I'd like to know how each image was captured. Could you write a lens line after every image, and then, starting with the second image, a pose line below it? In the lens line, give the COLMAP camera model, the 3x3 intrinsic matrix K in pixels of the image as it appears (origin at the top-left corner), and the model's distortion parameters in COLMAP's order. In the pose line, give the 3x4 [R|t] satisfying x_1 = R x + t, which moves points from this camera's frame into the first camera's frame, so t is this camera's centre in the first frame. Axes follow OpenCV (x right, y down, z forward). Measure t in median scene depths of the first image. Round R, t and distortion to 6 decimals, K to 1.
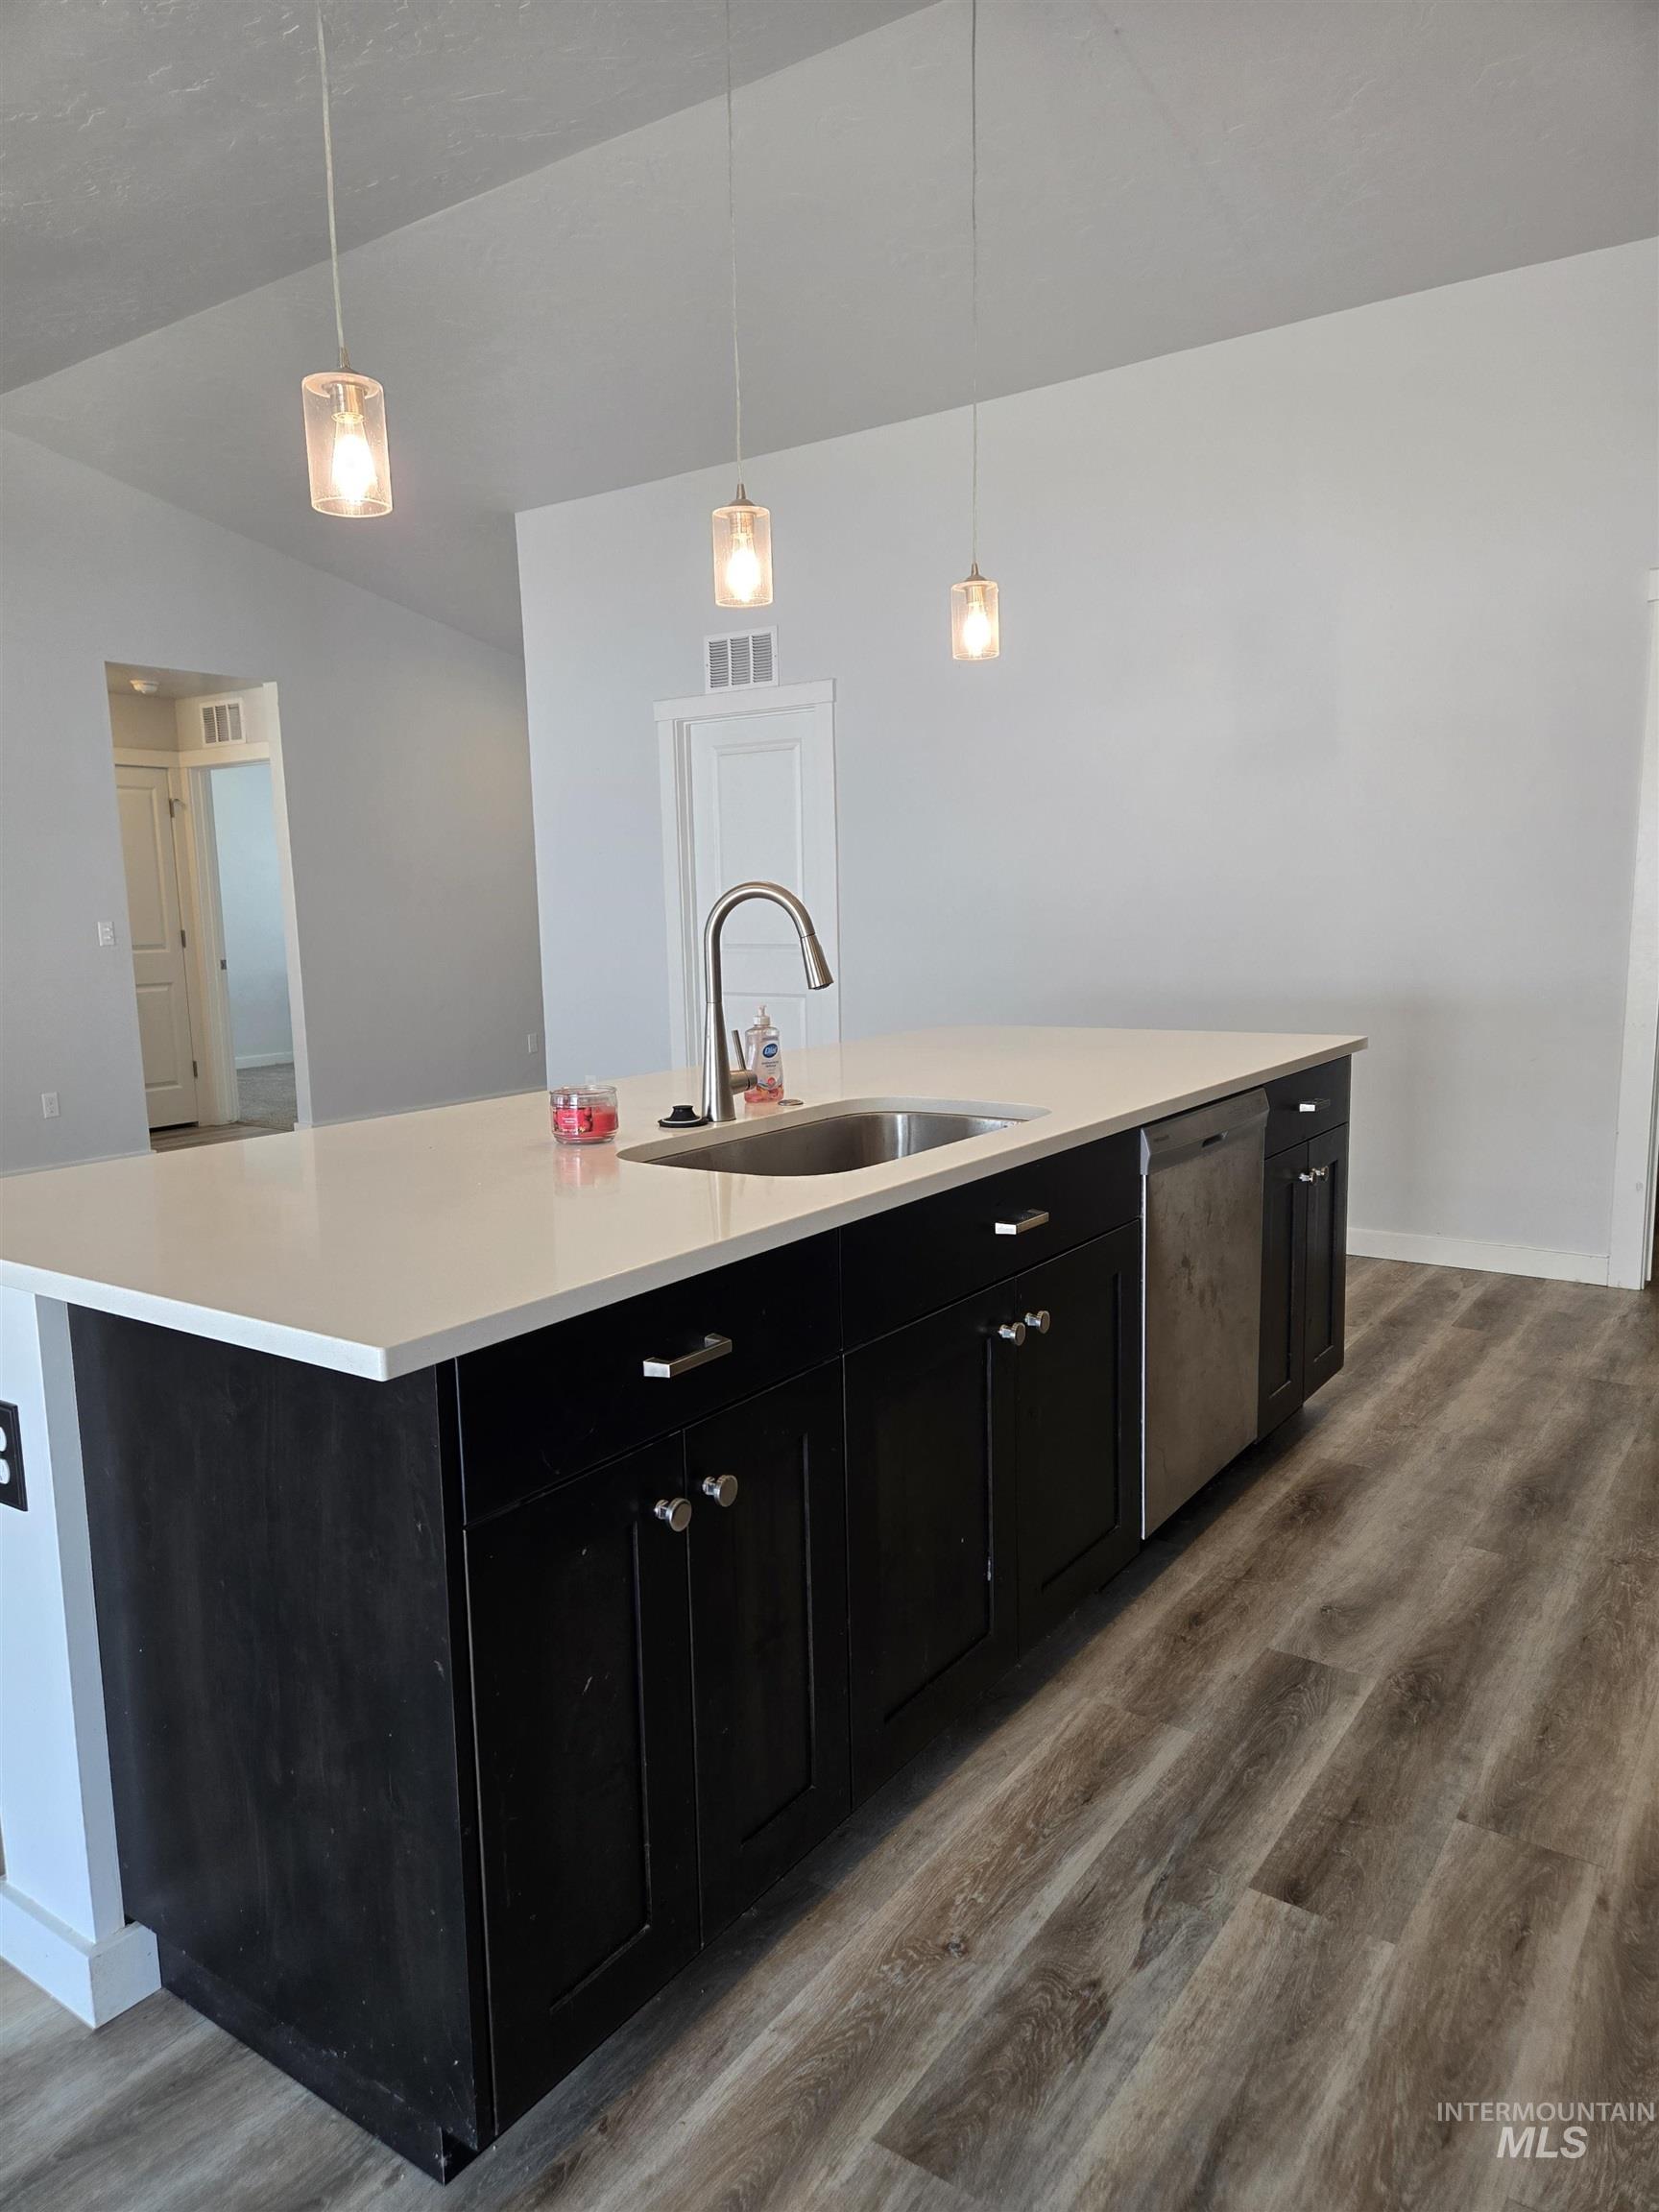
lens RADIAL K [[1473.1, 0, 802.7], [0, 1473.1, 1106.8], [0, 0, 1]] dist [0.072237, -0.059469]
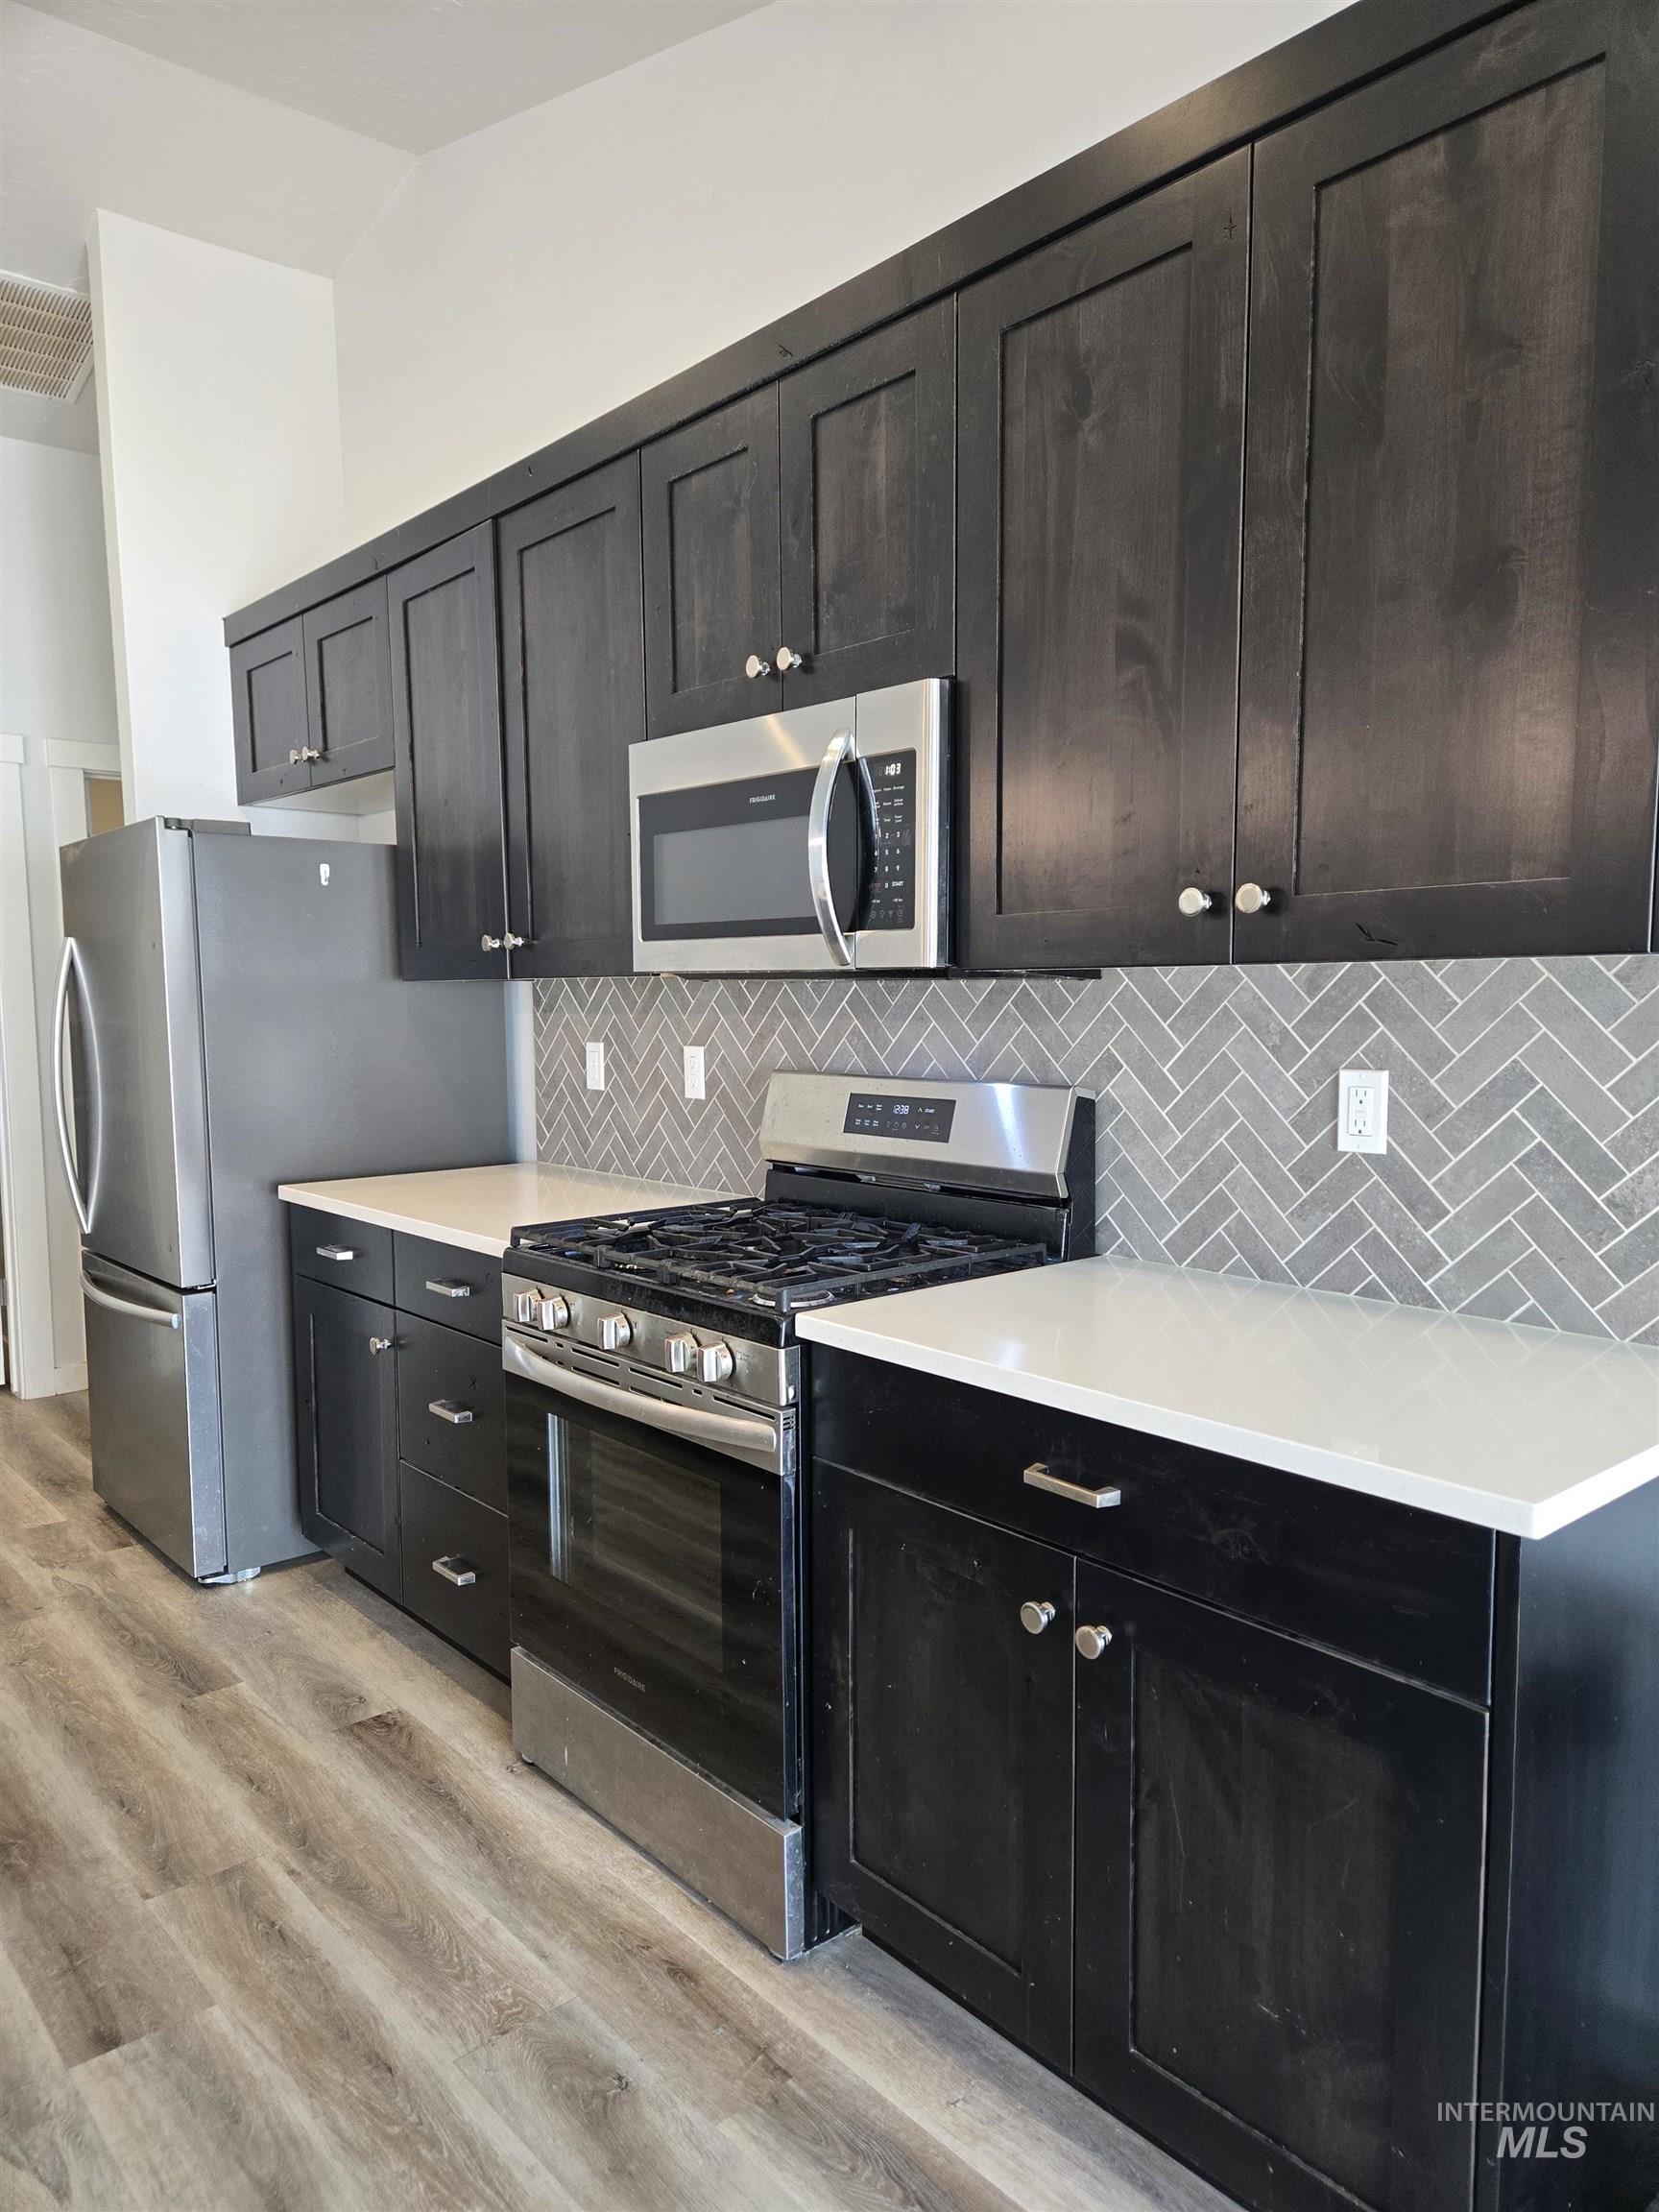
lens RADIAL K [[1473.1, 0, 832.1], [0, 1473.1, 1123.1], [0, 0, 1]] dist [0.072237, -0.059469]
pose [[0.219468, -0.068446, 0.973216, -0.493774], [0.141197, 0.989262, 0.037734, -0.046917], [-0.965348, 0.129134, 0.226776, 0.231389]]
